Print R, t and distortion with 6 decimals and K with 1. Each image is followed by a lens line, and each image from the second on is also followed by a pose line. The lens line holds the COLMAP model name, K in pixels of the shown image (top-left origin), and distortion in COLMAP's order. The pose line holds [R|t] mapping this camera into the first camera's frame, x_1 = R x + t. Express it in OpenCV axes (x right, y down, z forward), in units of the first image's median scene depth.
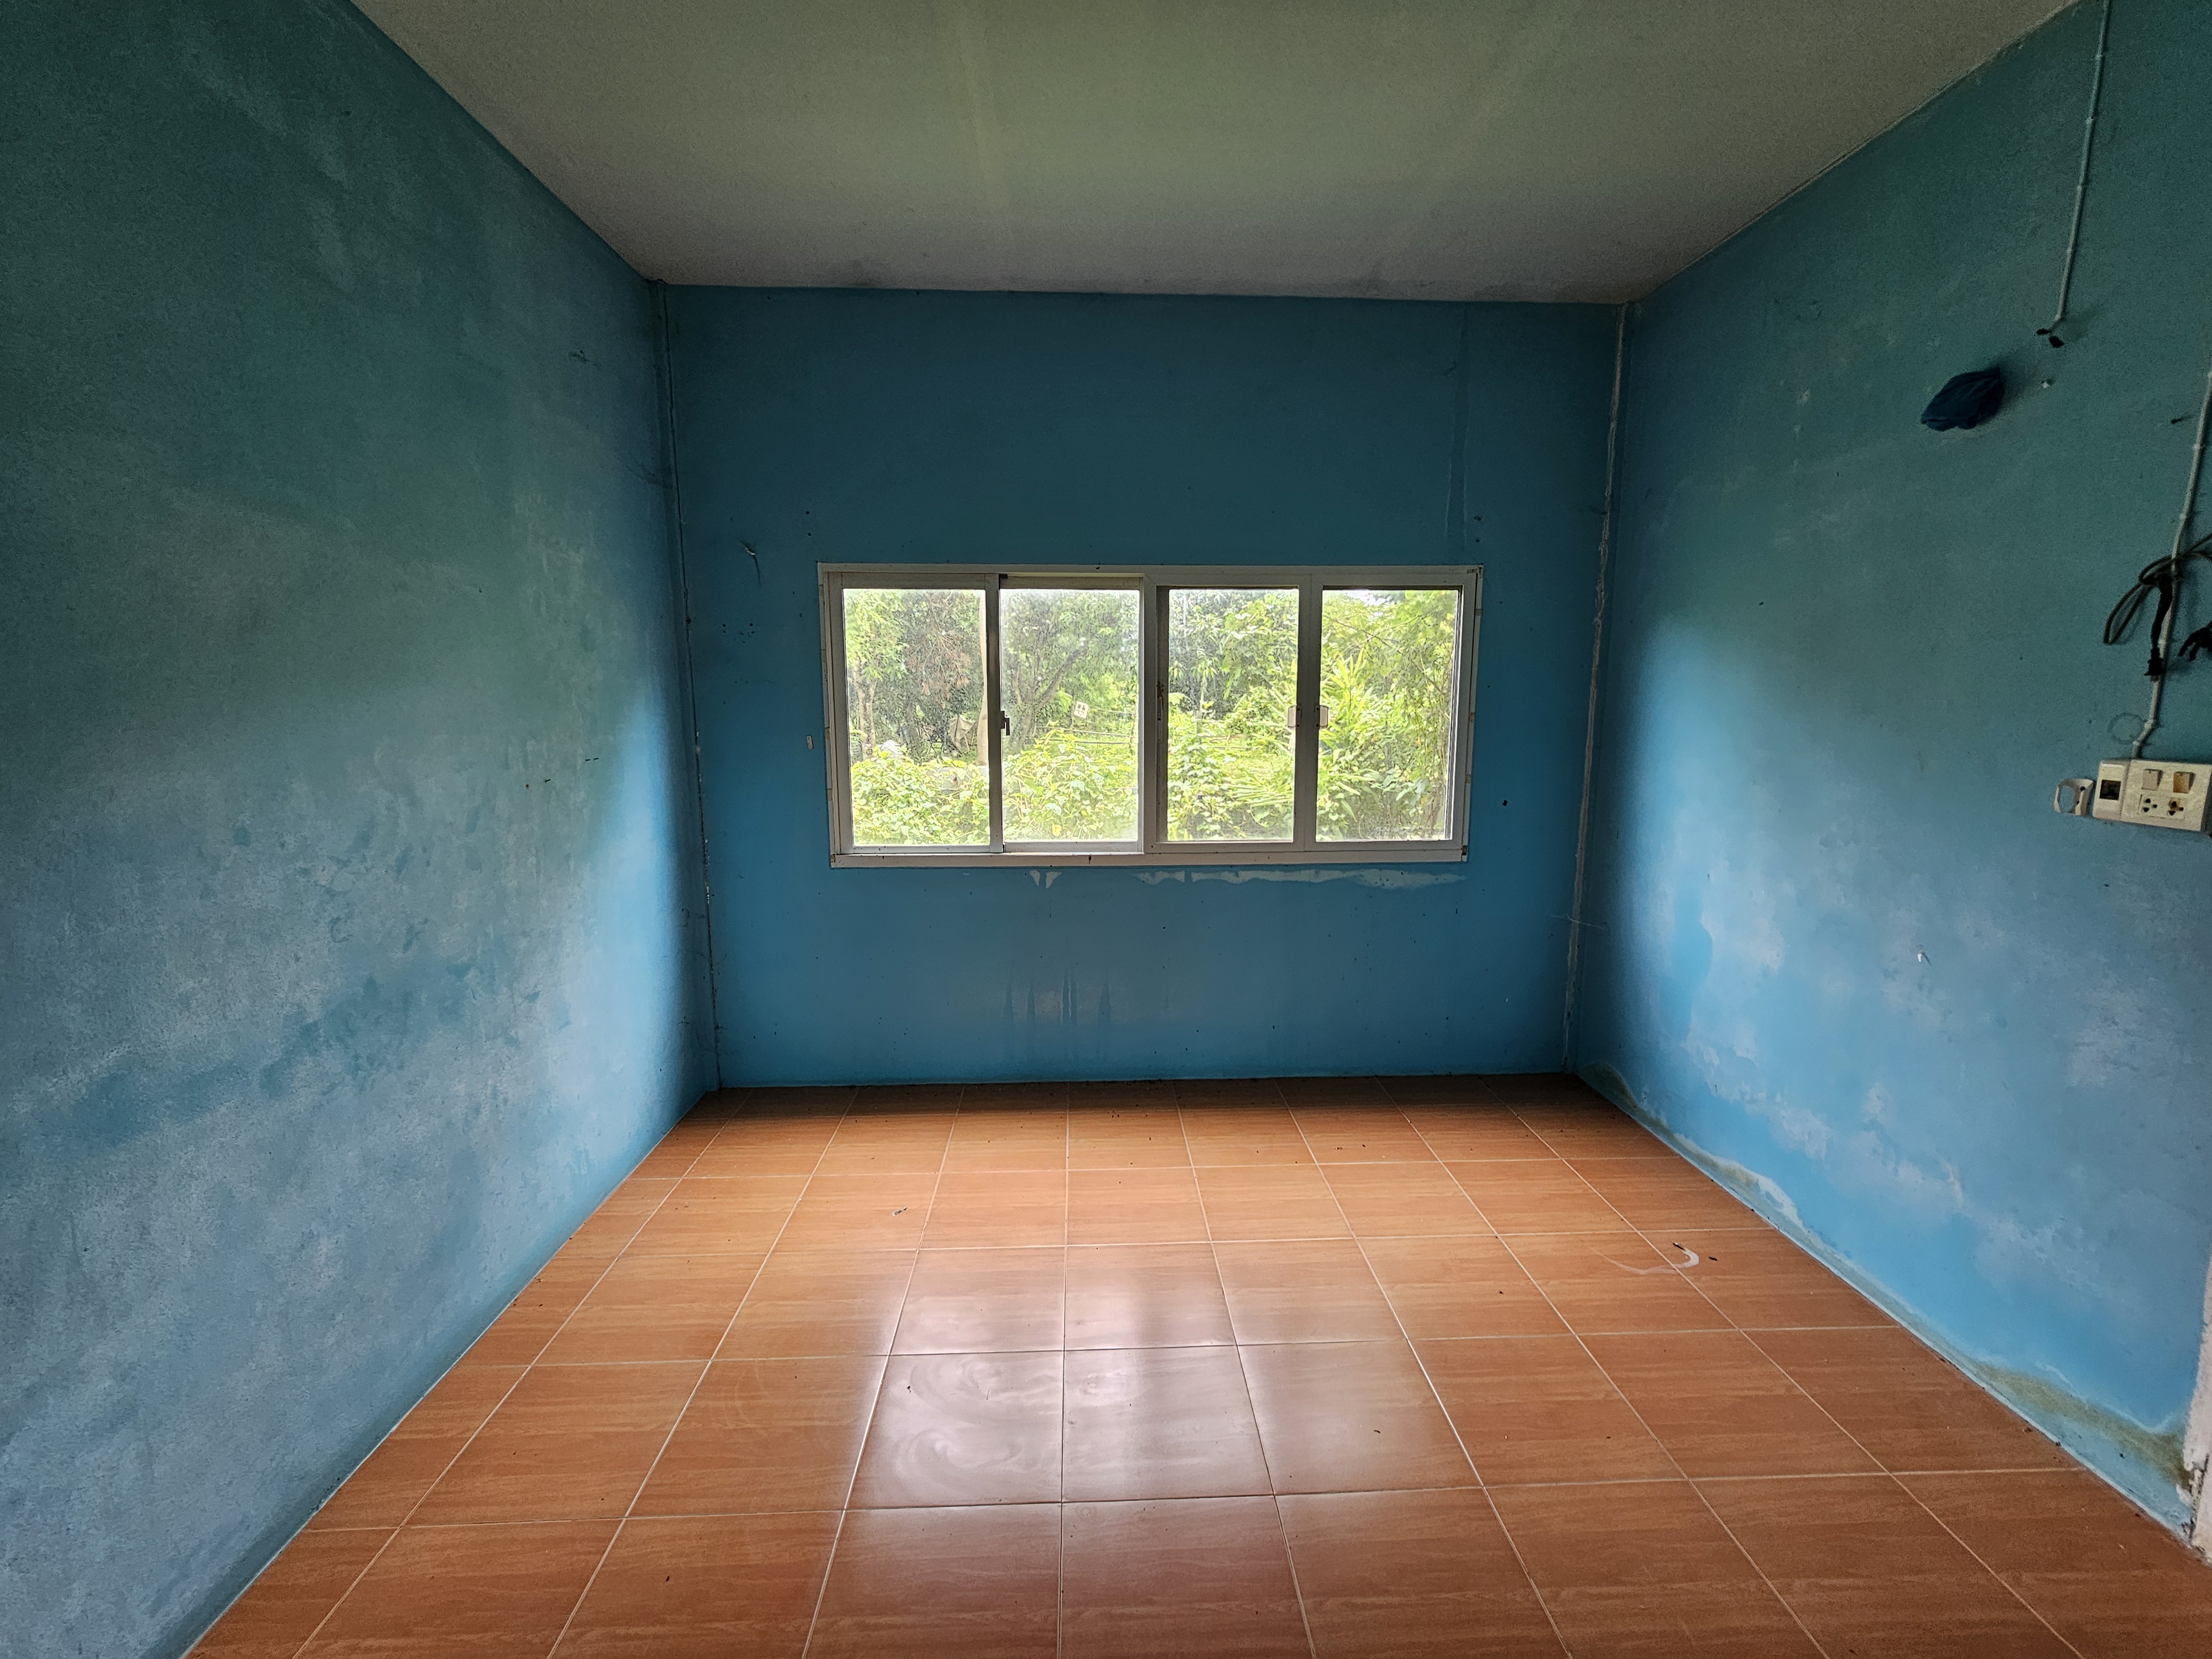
lens RADIAL K [[909.0, 0, 1106.0], [0, 909.0, 829.5], [0, 0, 1]] dist [-0.008387, 0.003925]
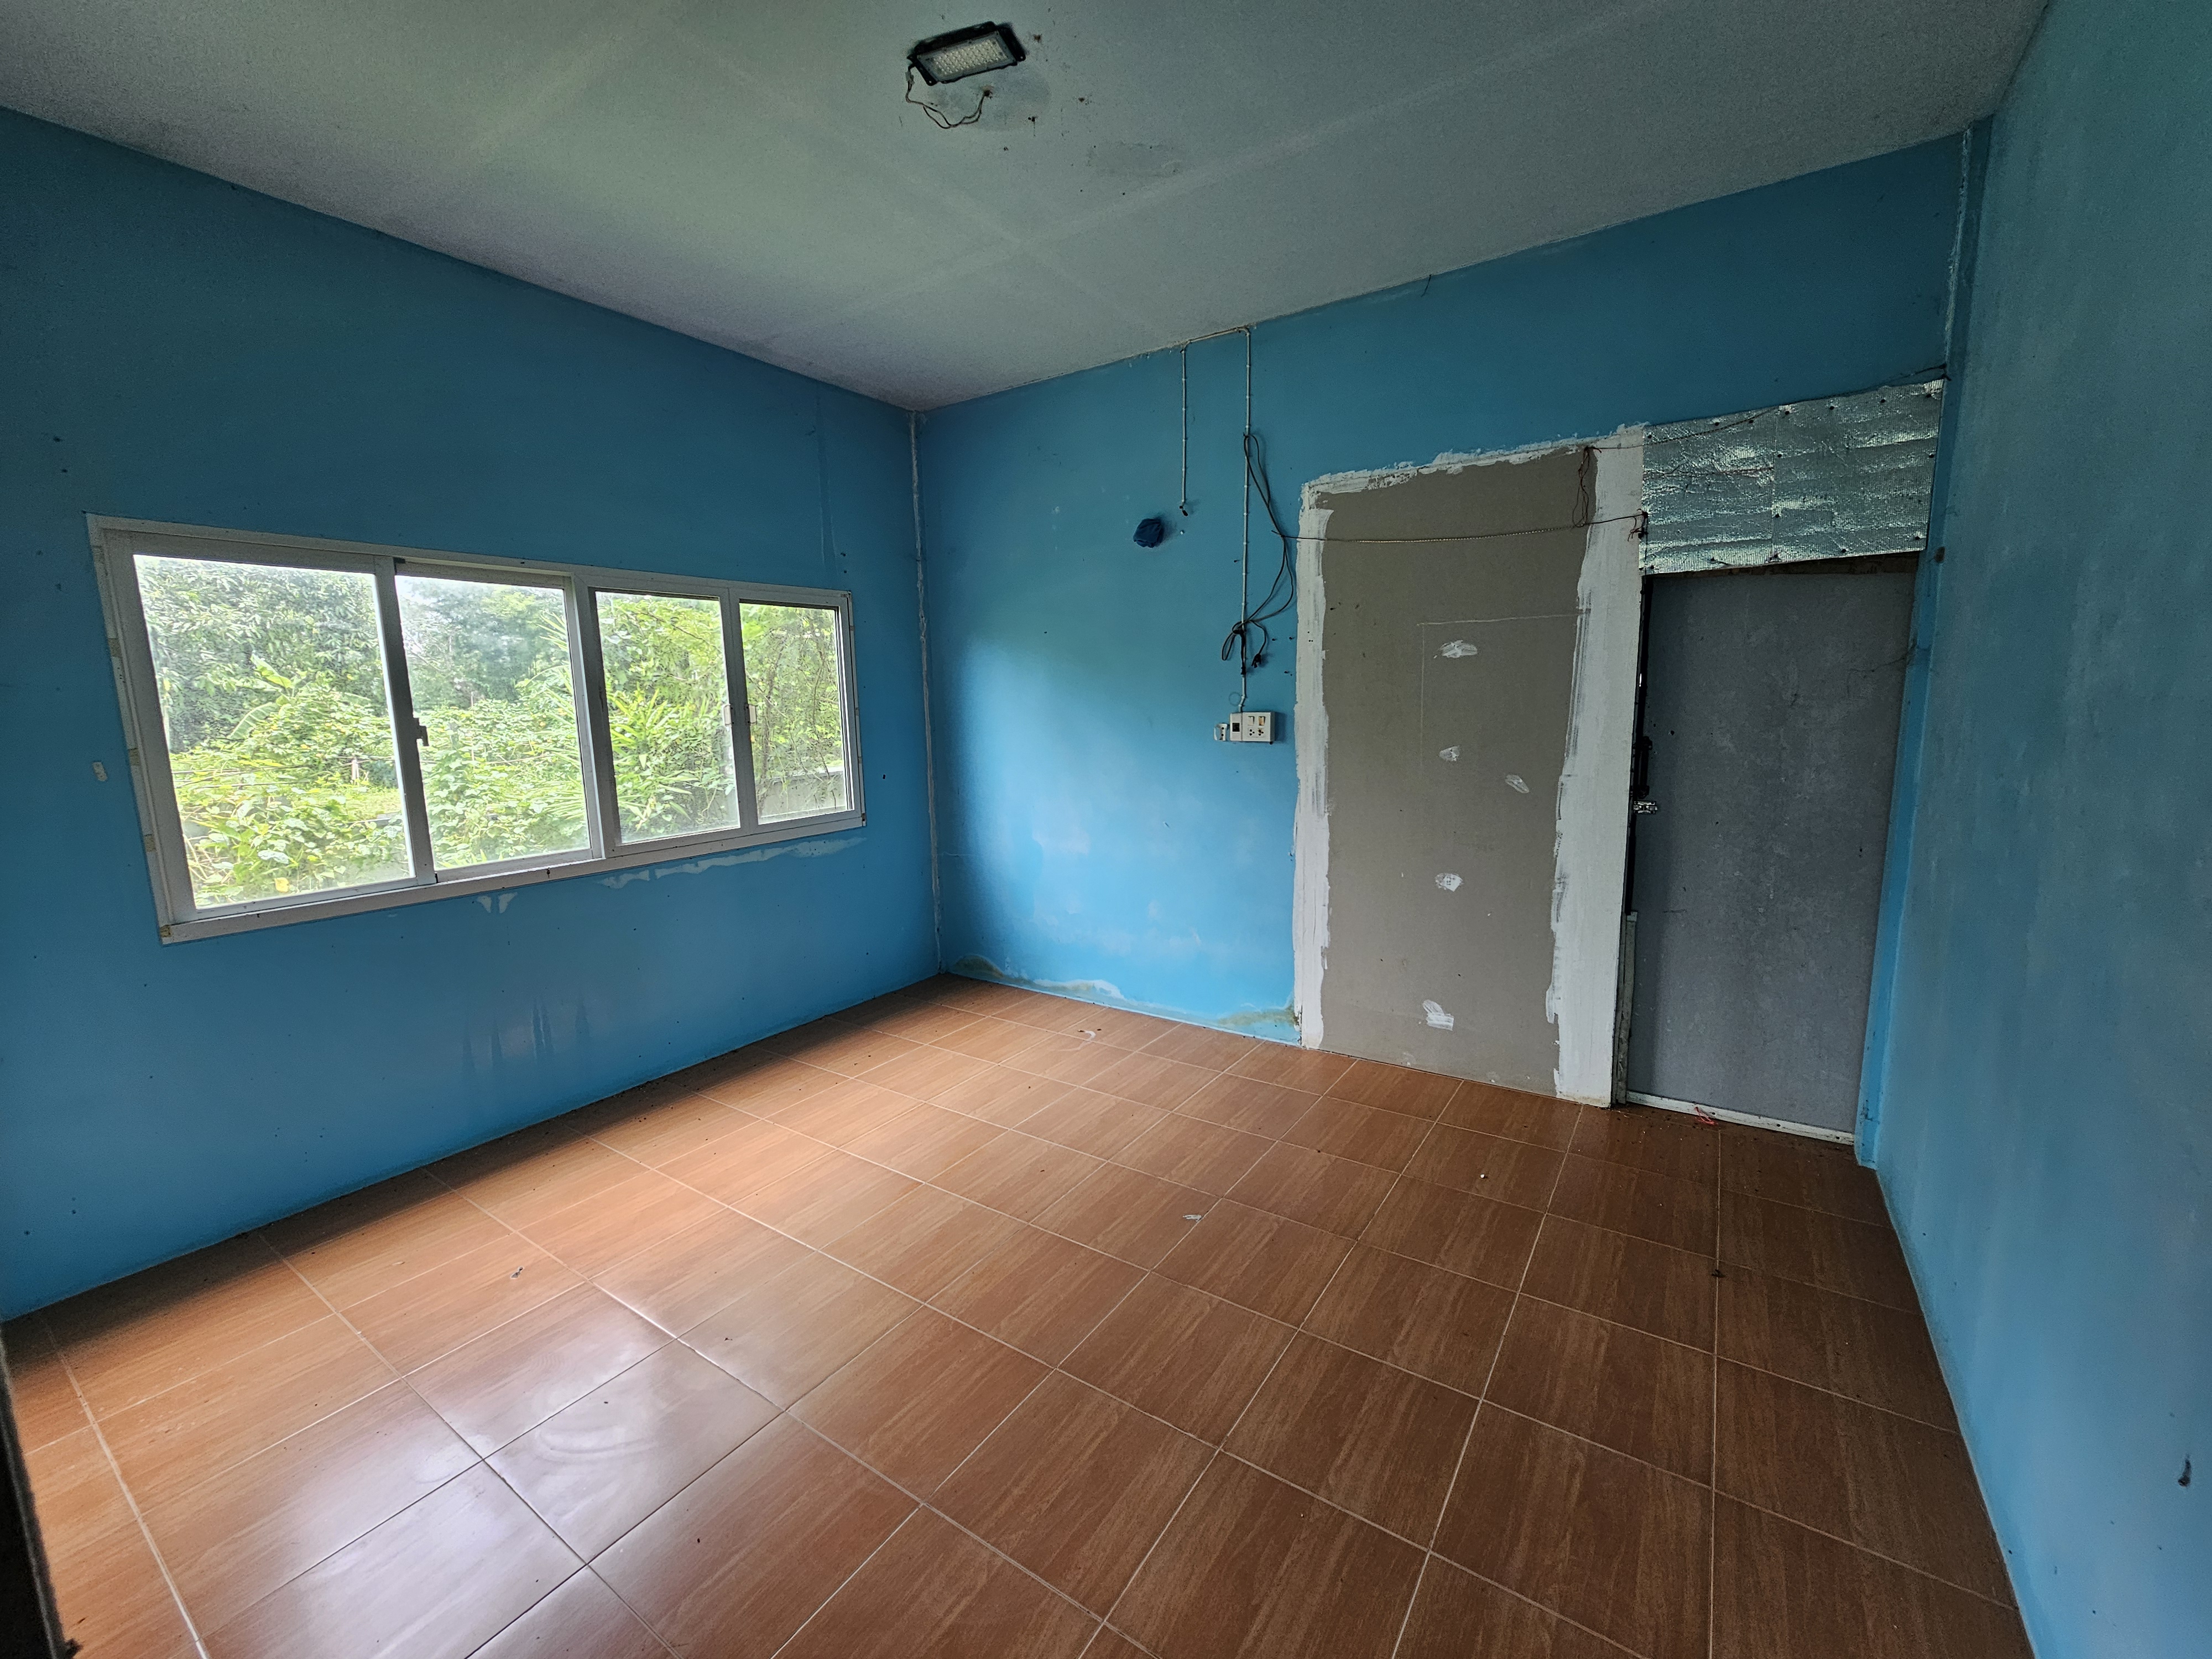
lens RADIAL K [[909.0, 0, 1106.0], [0, 909.0, 829.5], [0, 0, 1]] dist [-0.008387, 0.003925]
pose [[0.591540, -0.129444, 0.795817, -0.432612], [0.139652, 0.988559, 0.056990, 0.015868], [-0.794089, 0.077426, 0.602850, -0.024637]]
